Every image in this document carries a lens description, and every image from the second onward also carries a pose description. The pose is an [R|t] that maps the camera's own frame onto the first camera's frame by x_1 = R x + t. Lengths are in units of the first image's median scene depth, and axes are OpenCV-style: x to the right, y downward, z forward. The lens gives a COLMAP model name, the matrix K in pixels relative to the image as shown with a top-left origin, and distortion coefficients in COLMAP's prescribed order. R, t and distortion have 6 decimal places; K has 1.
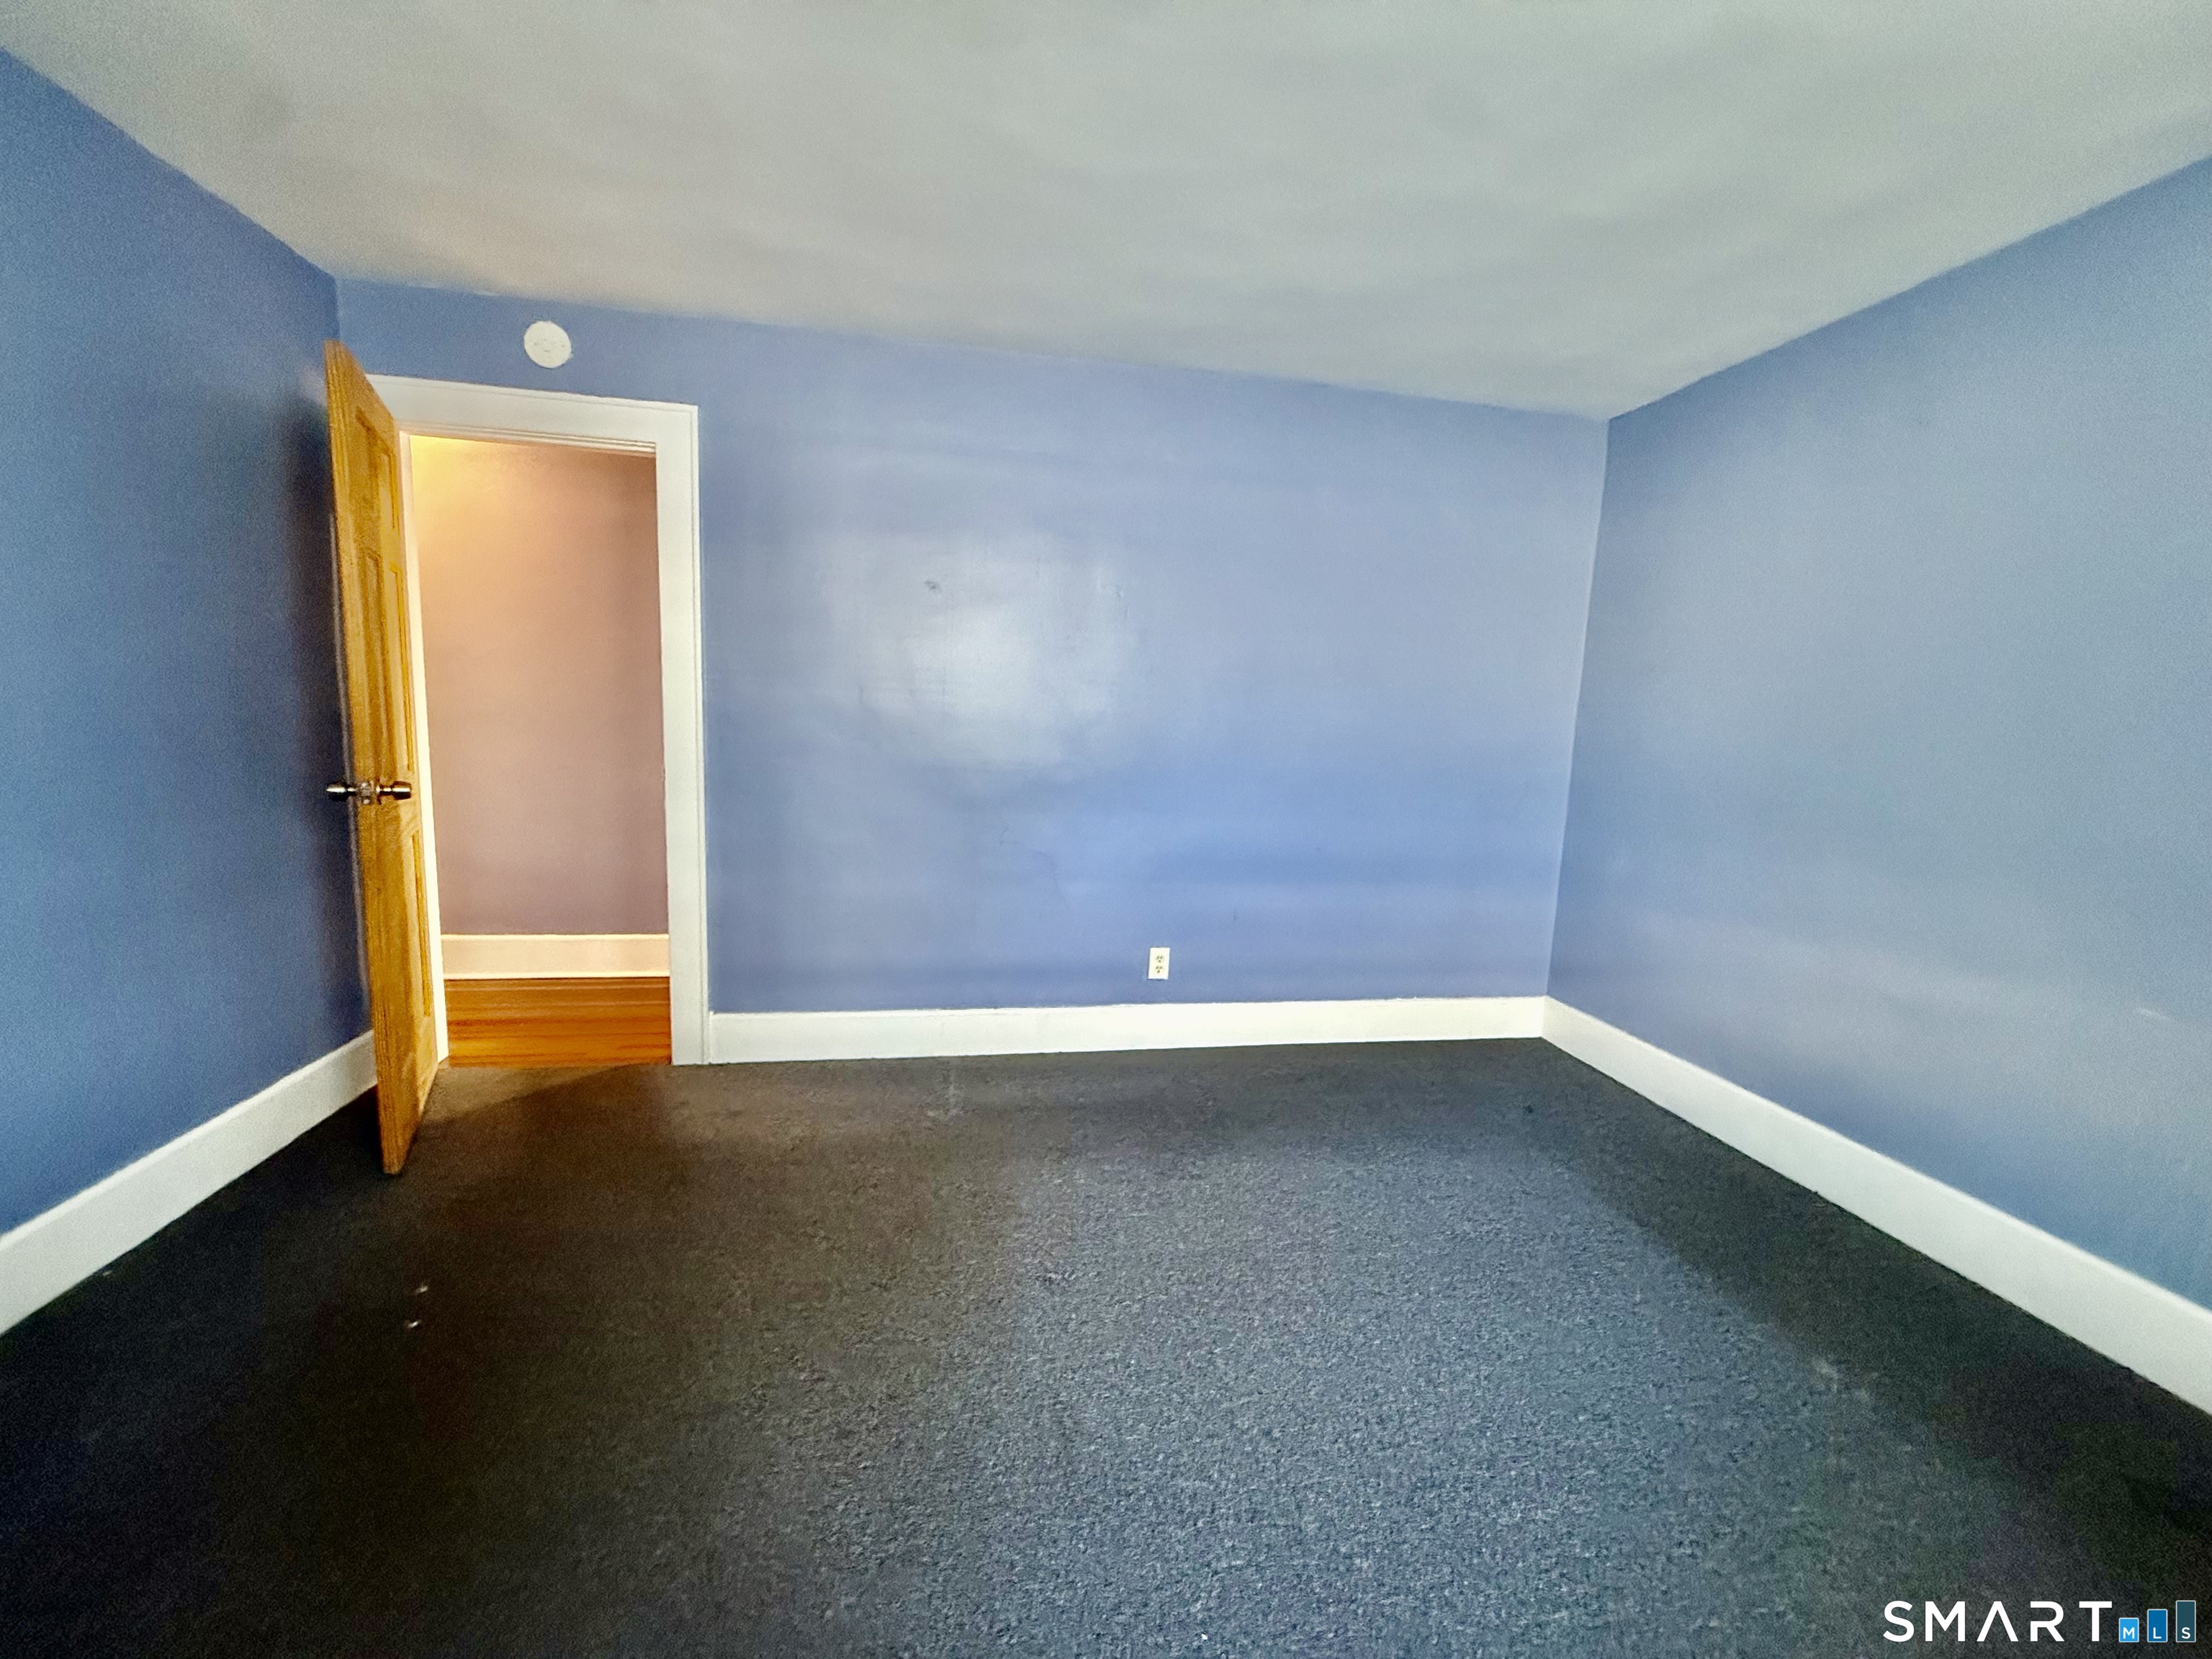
lens RADIAL K [[887.6, 0, 1103.2], [0, 887.6, 829.6], [0, 0, 1]] dist [-0.000310, -0.000006]
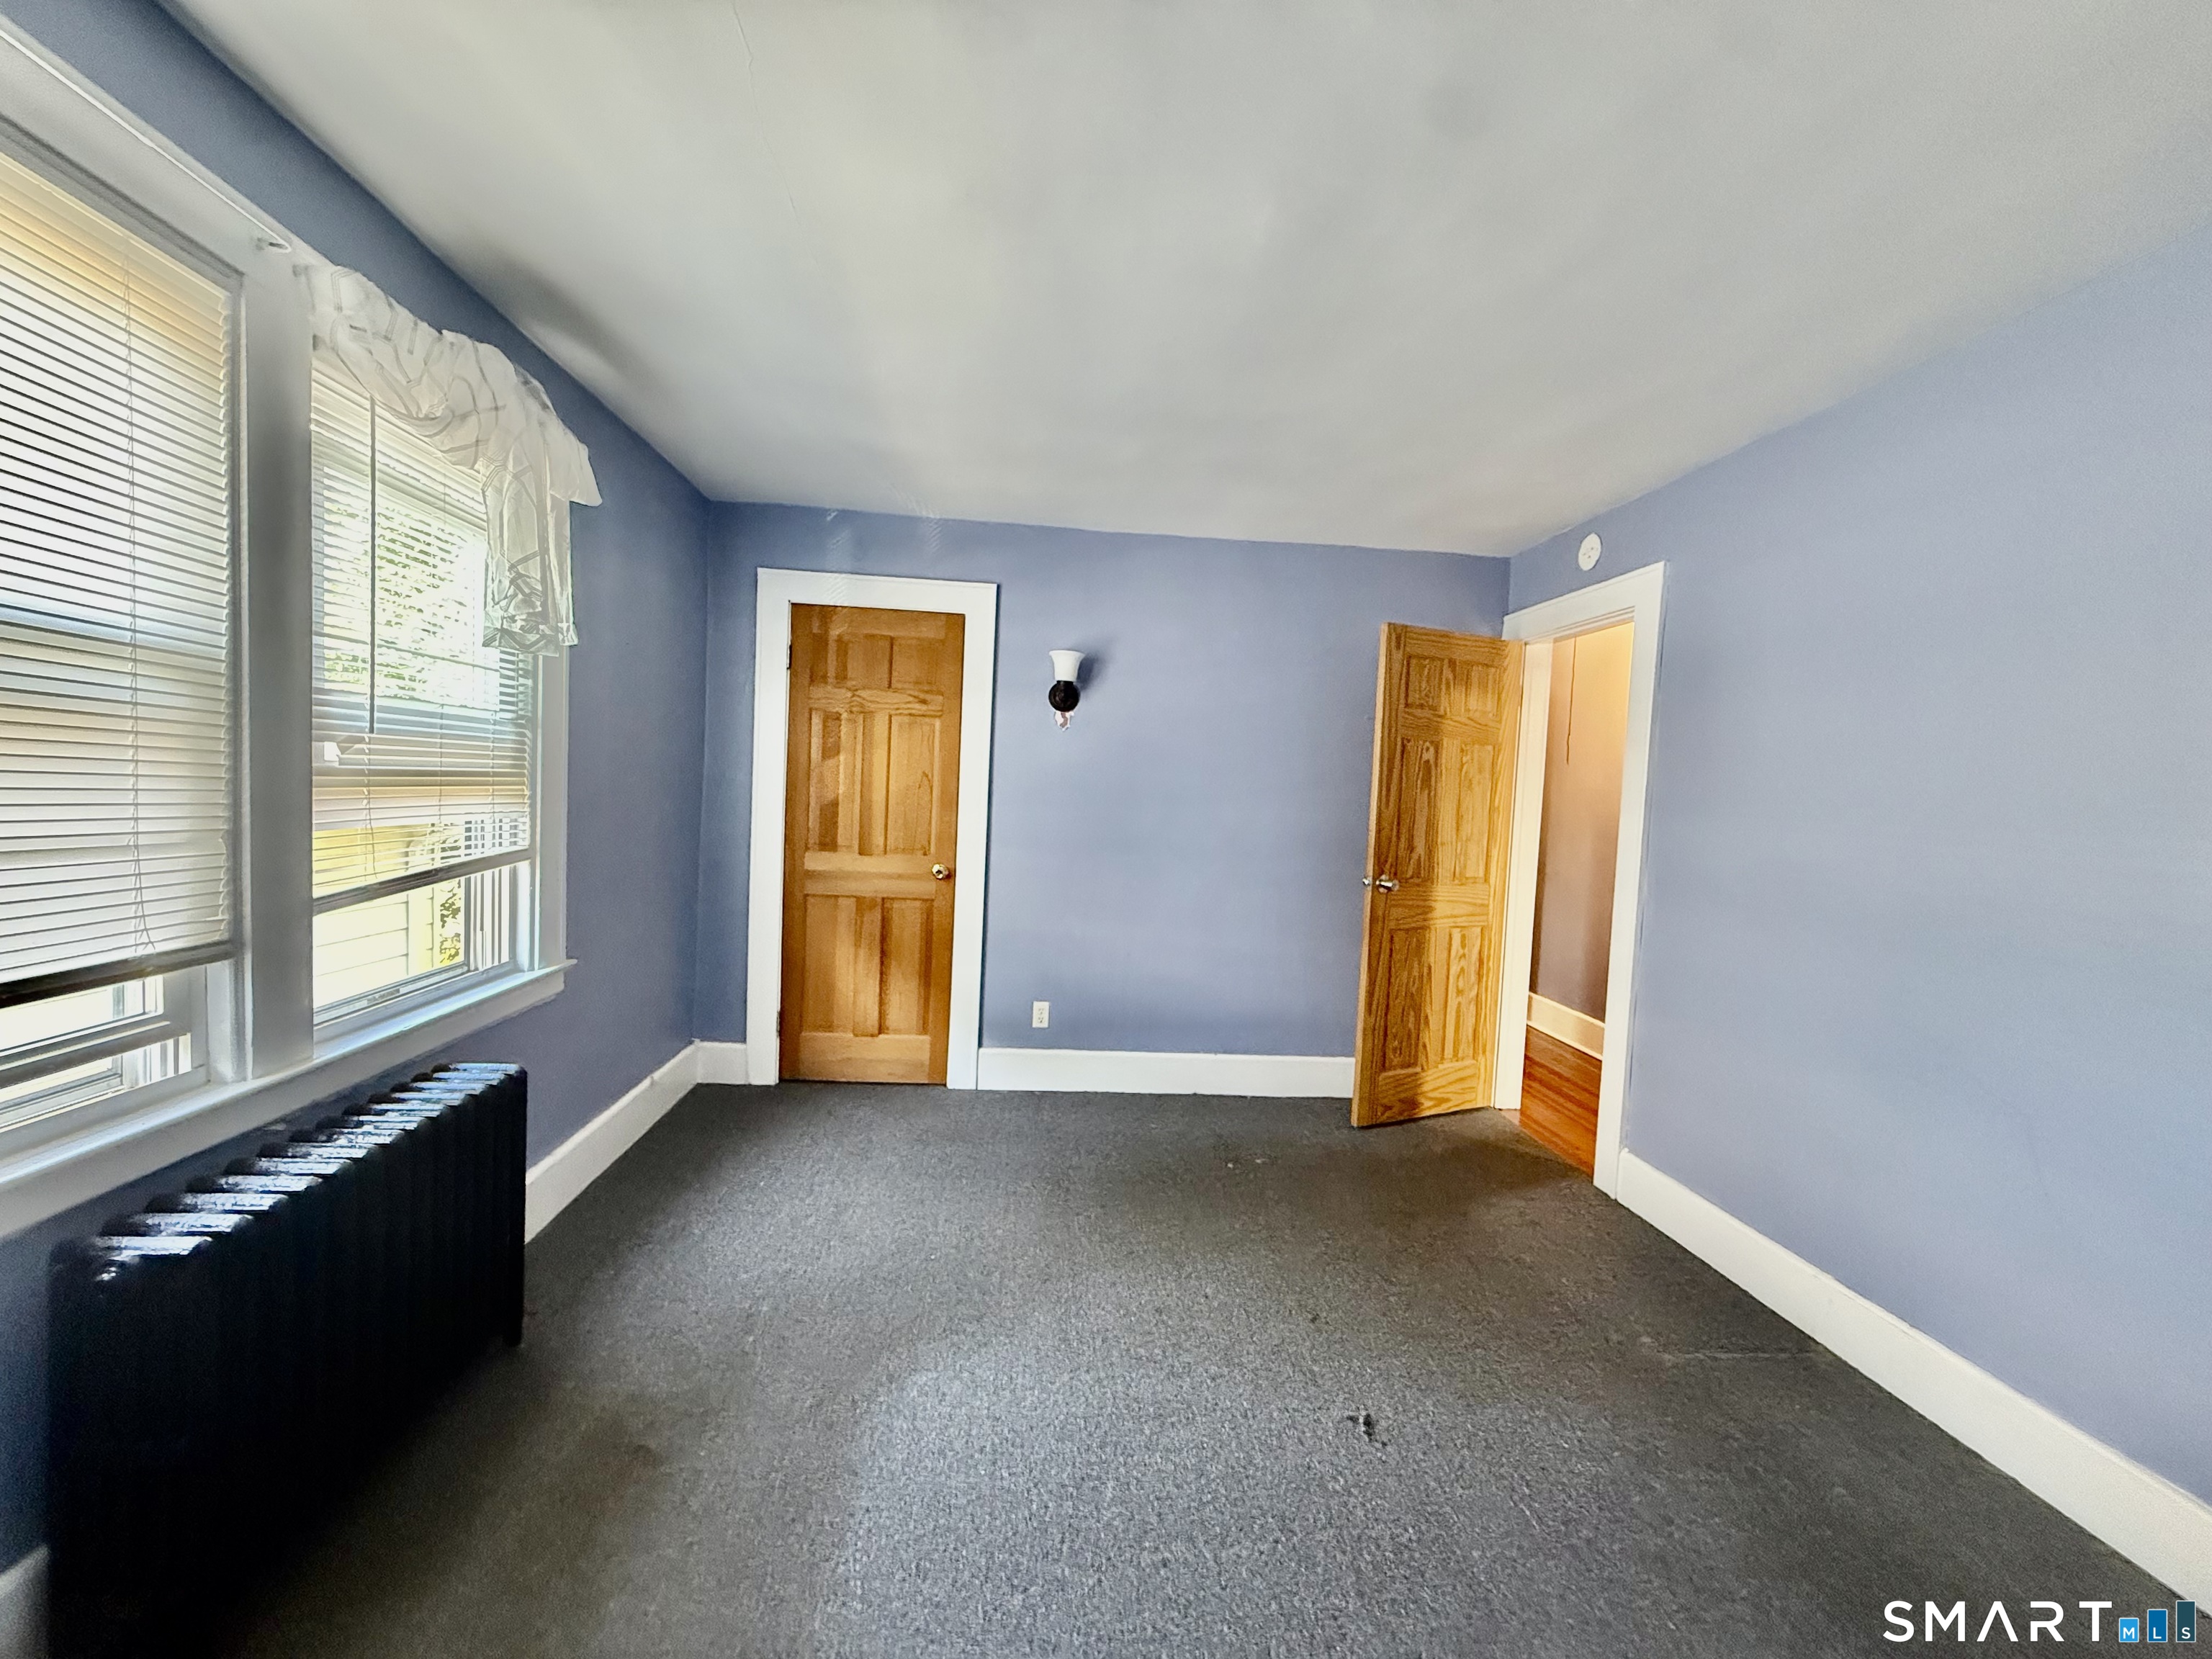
lens RADIAL K [[887.6, 0, 1103.2], [0, 887.6, 829.6], [0, 0, 1]] dist [-0.000310, -0.000006]
pose [[-0.094198, 0.003077, -0.995549, 0.673584], [-0.182506, 0.982995, 0.020307, -0.065010], [0.978682, 0.183606, -0.092035, 0.514645]]
